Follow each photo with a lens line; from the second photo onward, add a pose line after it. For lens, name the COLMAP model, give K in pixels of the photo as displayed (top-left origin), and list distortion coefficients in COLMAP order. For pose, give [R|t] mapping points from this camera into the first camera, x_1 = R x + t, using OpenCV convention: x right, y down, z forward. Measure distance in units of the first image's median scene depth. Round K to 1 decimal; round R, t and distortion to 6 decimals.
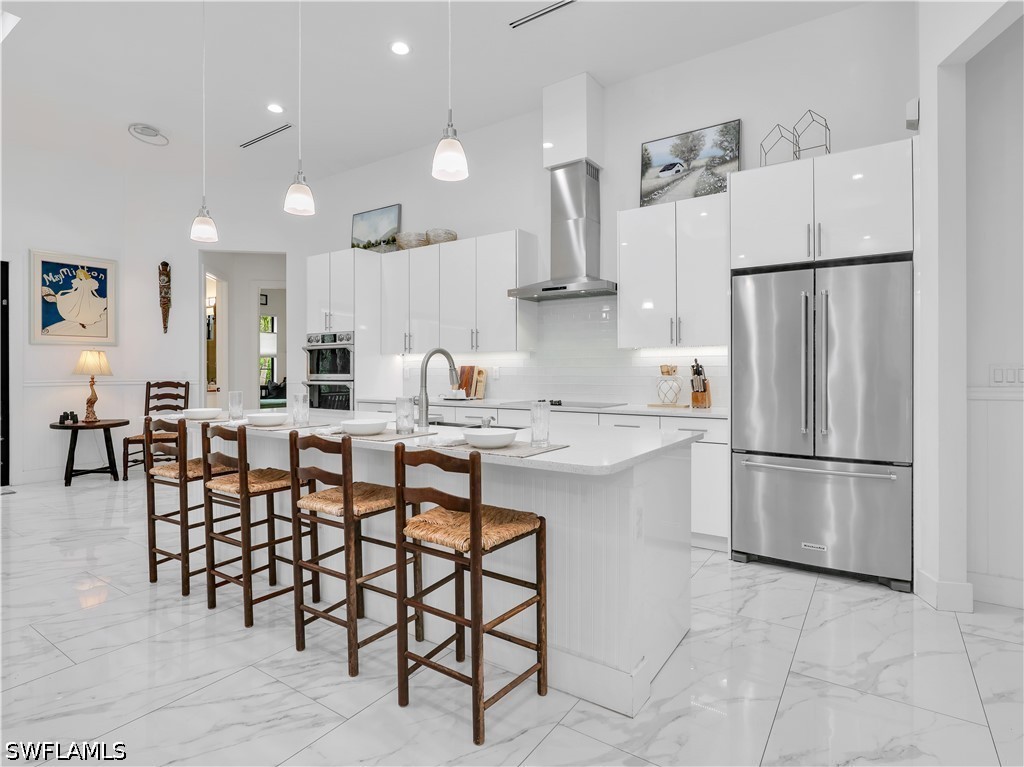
lens RADIAL K [[539.6, 0, 508.4], [0, 539.6, 370.0], [0, 0, 1]] dist [-0.000491, -0.000313]
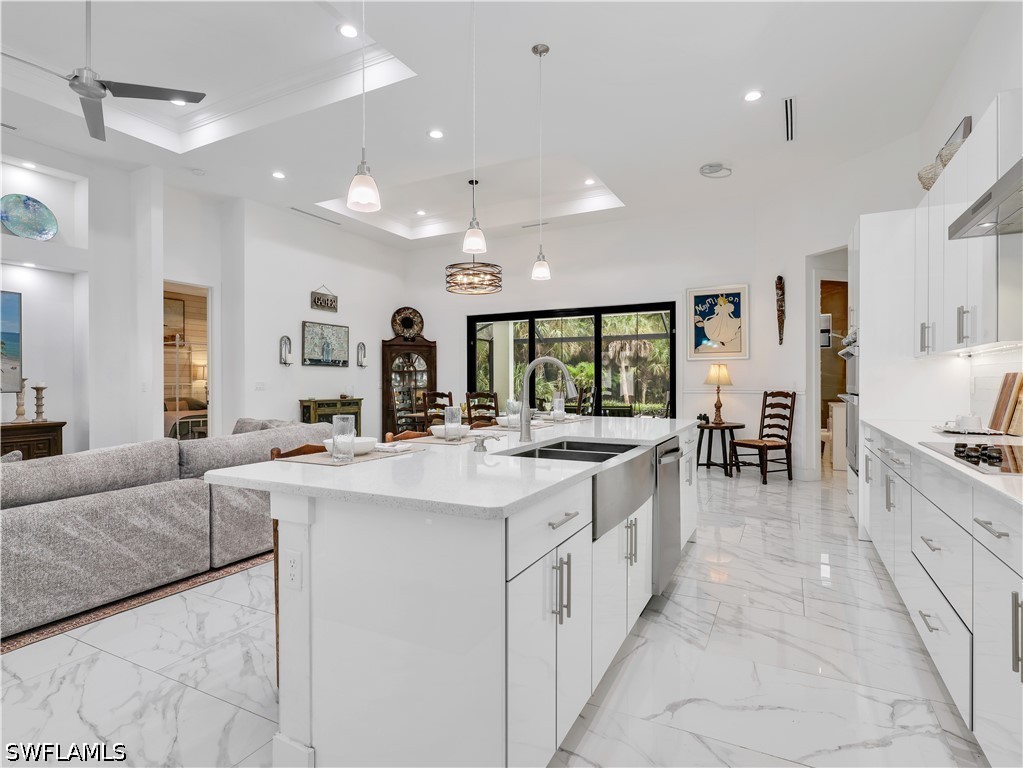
lens RADIAL K [[539.0, 0, 514.7], [0, 539.0, 381.0], [0, 0, 1]] dist [-0.000491, -0.000313]
pose [[0.128512, 0.000894, -0.991707, 0.371018], [0.001968, 0.999997, 0.001156, -0.000663], [0.991706, -0.002100, 0.128510, 0.414235]]
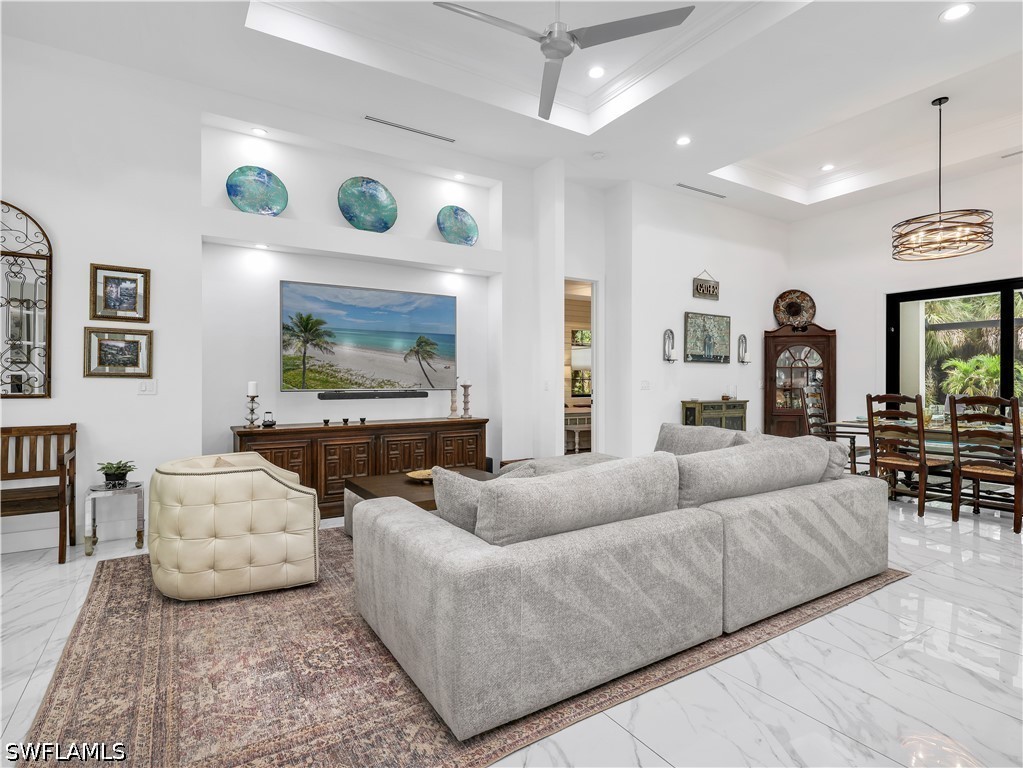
lens RADIAL K [[539.0, 0, 513.5], [0, 539.0, 382.0], [0, 0, 1]] dist [-0.000491, -0.000313]
pose [[-0.394021, 0.003763, -0.919094, 0.212101], [0.001371, 0.999993, 0.003506, 0.000495], [0.919100, 0.000122, -0.394024, 0.181555]]
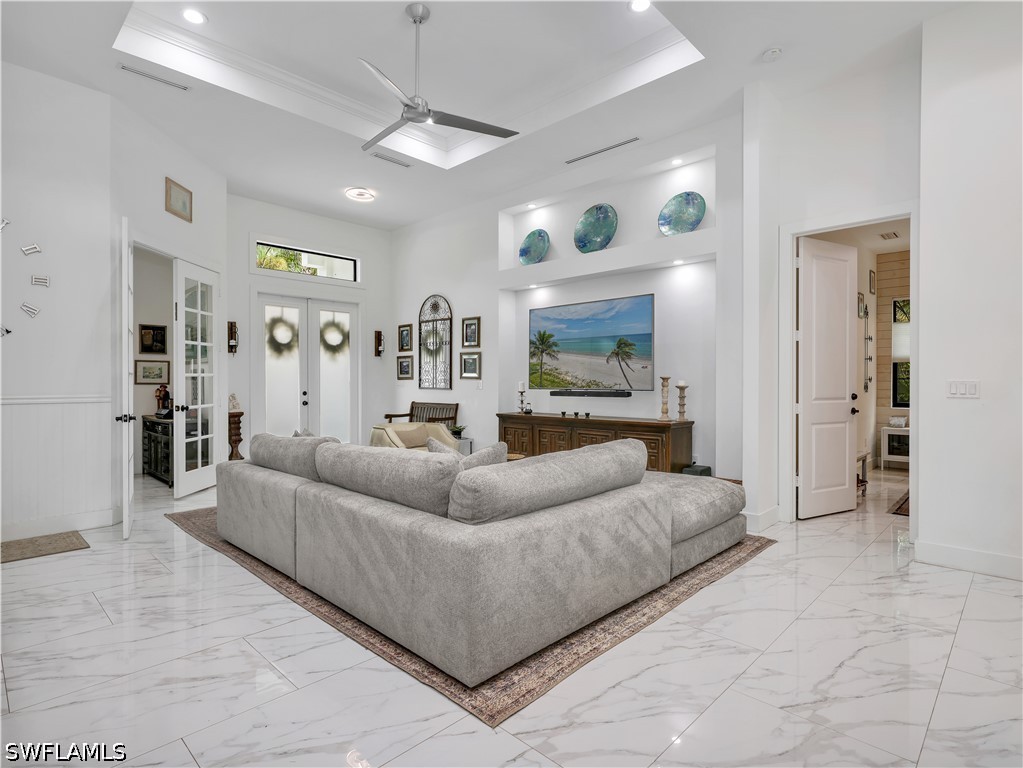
lens RADIAL K [[539.0, 0, 535.3], [0, 539.0, 397.4], [0, 0, 1]] dist [-0.000491, -0.000313]
pose [[-0.989095, -0.000611, 0.147281, -0.596438], [0.003723, 0.999568, 0.029148, 0.002334], [-0.147235, 0.029379, -0.988665, 0.682172]]
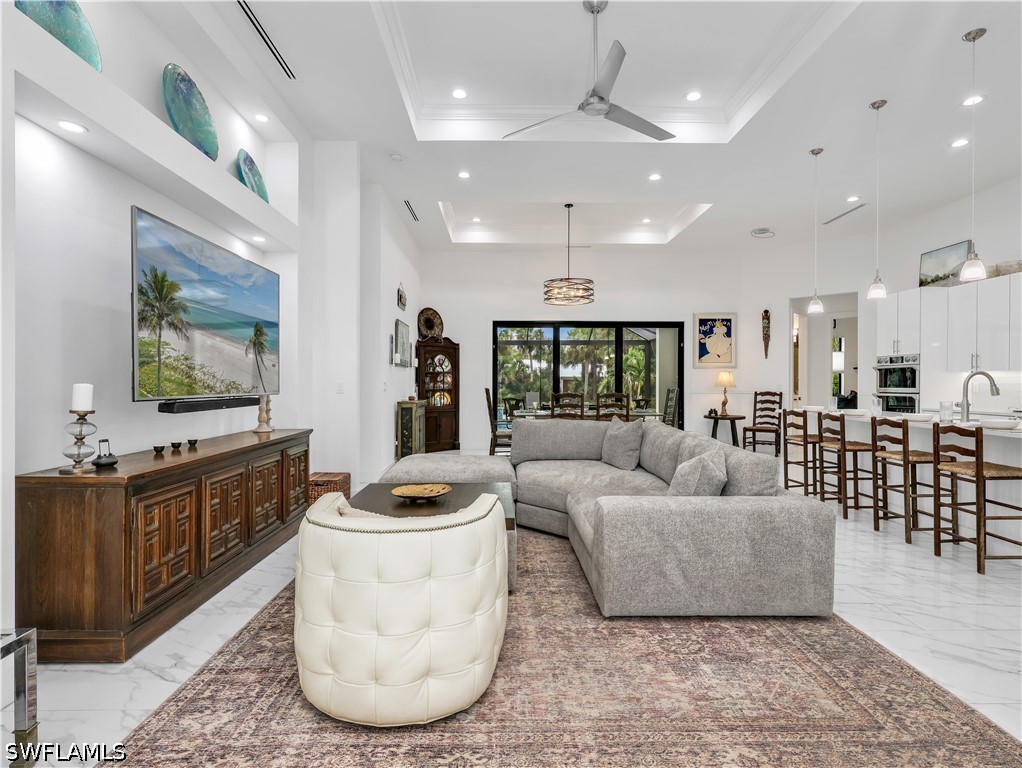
lens RADIAL K [[538.5, 0, 509.3], [0, 538.5, 382.9], [0, 0, 1]] dist [-0.000491, -0.000313]
pose [[0.583788, 0.005030, -0.811891, 0.164579], [-0.005562, 0.999982, 0.002196, -0.001770], [0.811887, 0.003234, 0.583806, -0.481241]]
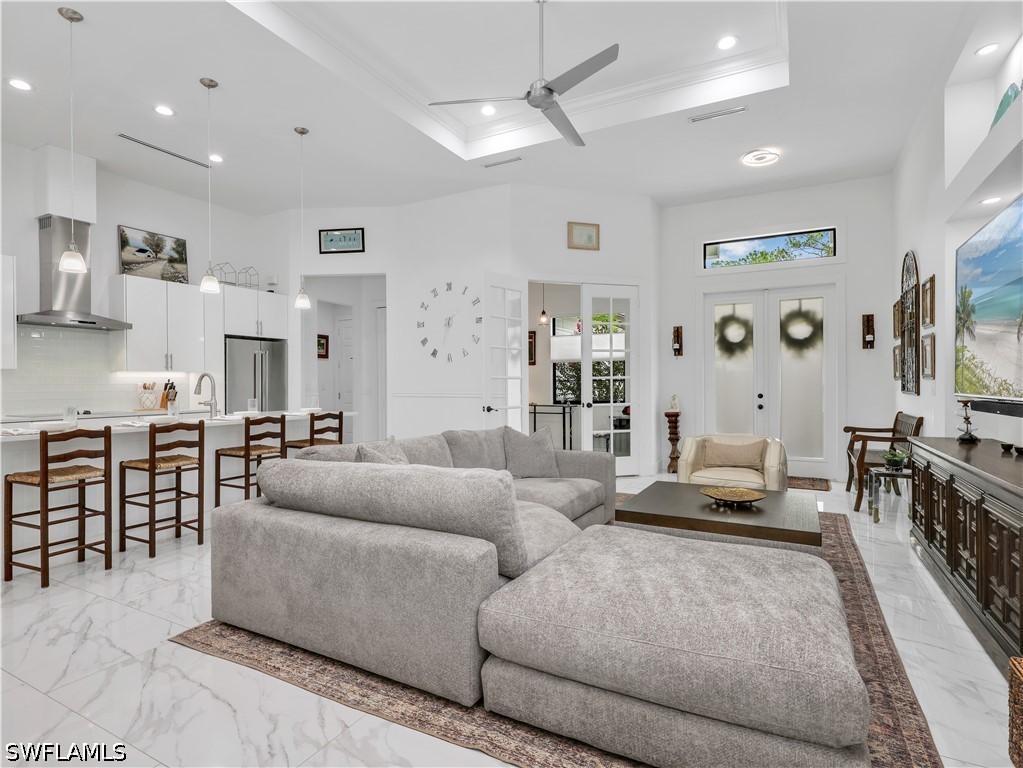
lens RADIAL K [[539.0, 0, 487.6], [0, 539.0, 404.2], [0, 0, 1]] dist [-0.000491, -0.000313]
pose [[-0.092522, -0.035521, 0.995077, -0.989938], [0.004486, 0.999338, 0.036091, 0.000847], [-0.995701, 0.007803, -0.092301, 0.140626]]
